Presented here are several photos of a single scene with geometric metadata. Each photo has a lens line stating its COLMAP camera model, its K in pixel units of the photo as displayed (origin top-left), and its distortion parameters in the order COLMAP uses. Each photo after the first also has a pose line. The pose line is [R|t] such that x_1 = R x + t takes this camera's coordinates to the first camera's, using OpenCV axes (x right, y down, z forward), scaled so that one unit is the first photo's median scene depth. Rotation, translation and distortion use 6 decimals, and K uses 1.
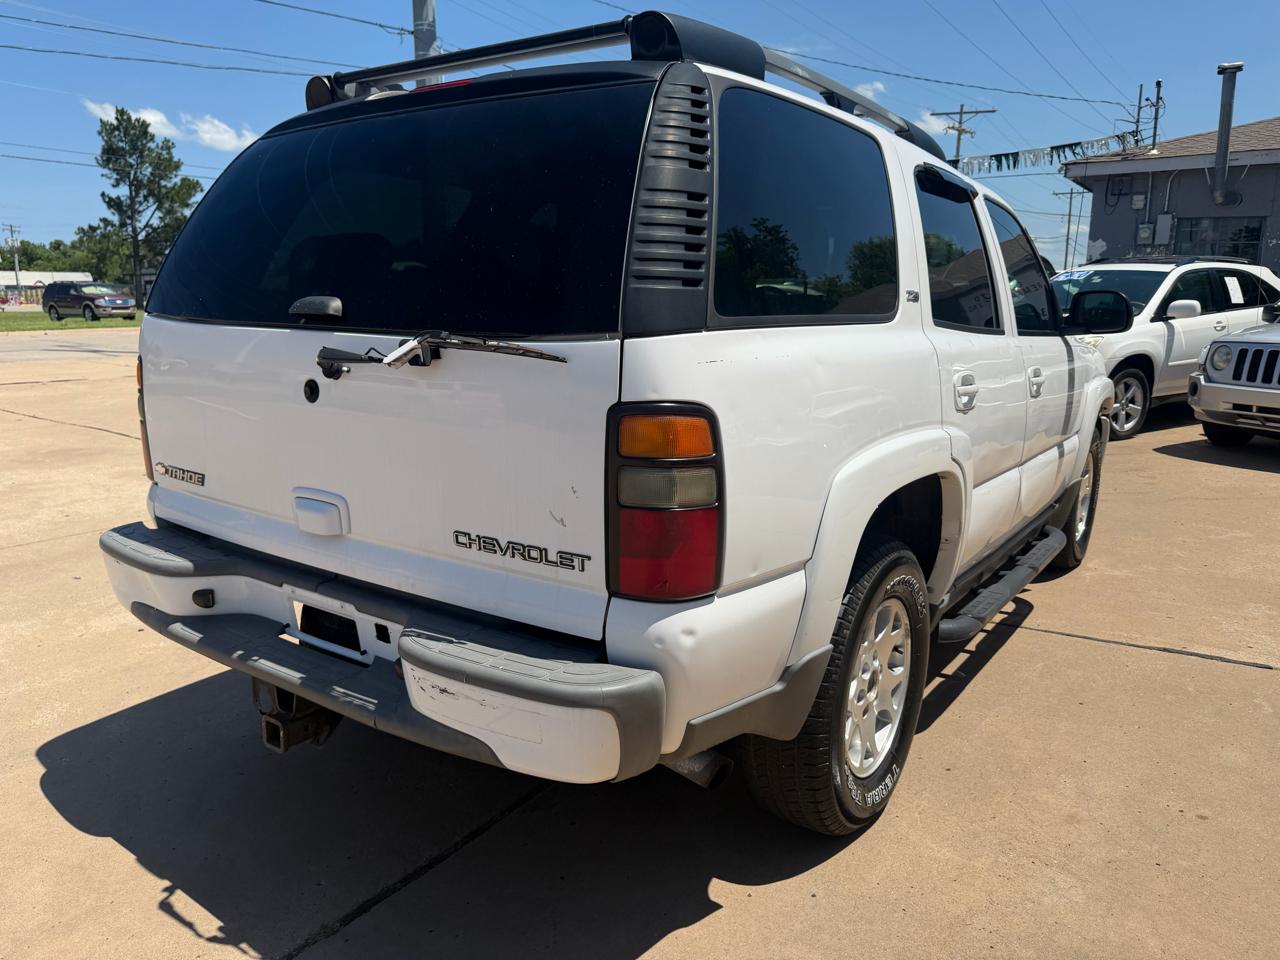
lens RADIAL K [[983.6, 0, 631.2], [0, 983.6, 479.4], [0, 0, 1]] dist [-0.004427, -0.002063]
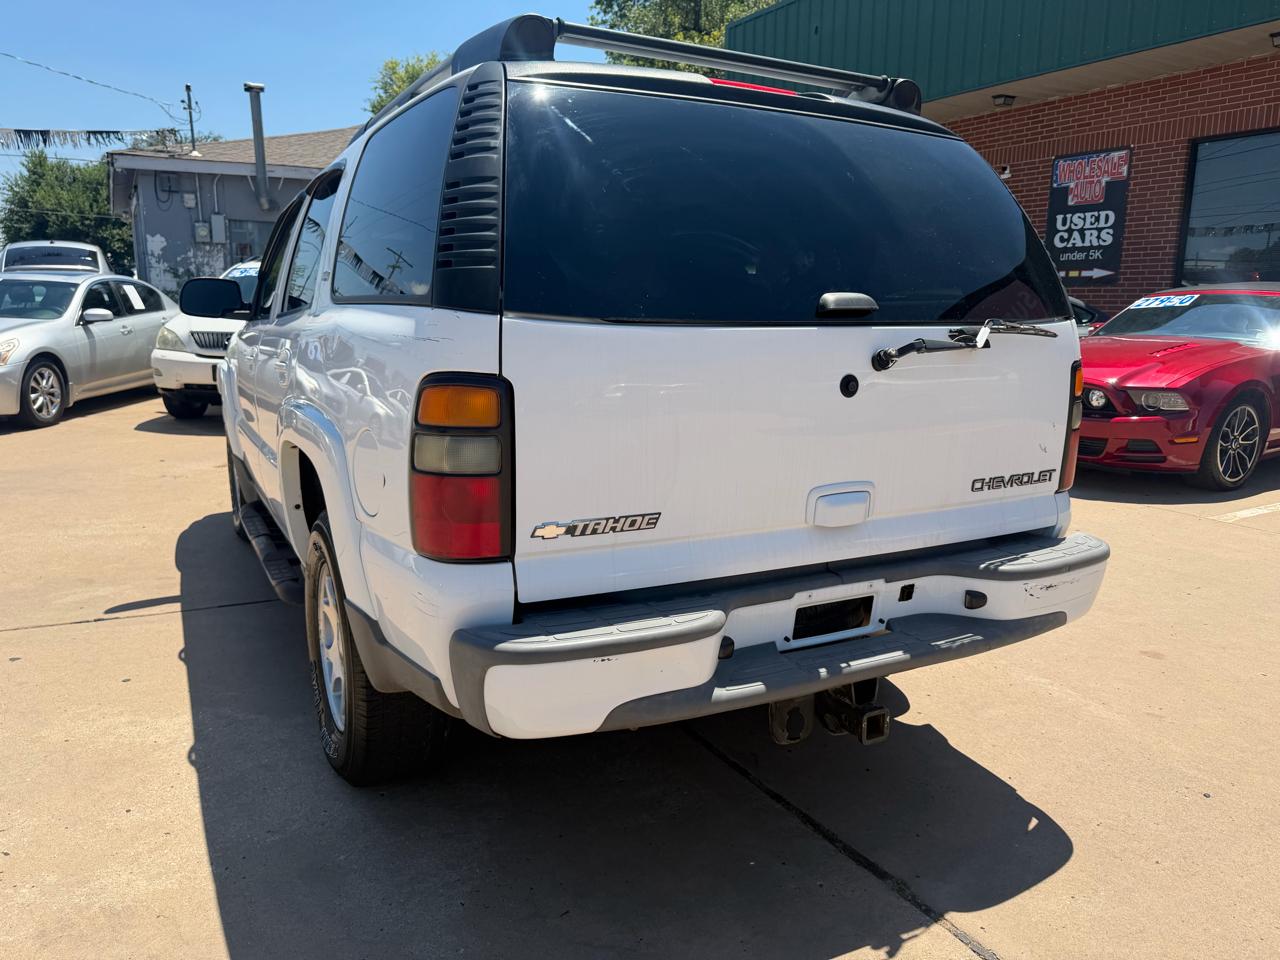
lens RADIAL K [[948.5, 0, 663.7], [0, 948.5, 486.8], [0, 0, 1]] dist [0.026821, -0.005884]
pose [[0.415994, -0.181733, 0.891023, -0.252954], [0.166518, 0.978483, 0.121829, -0.027092], [-0.893991, 0.097692, 0.437305, 0.146230]]
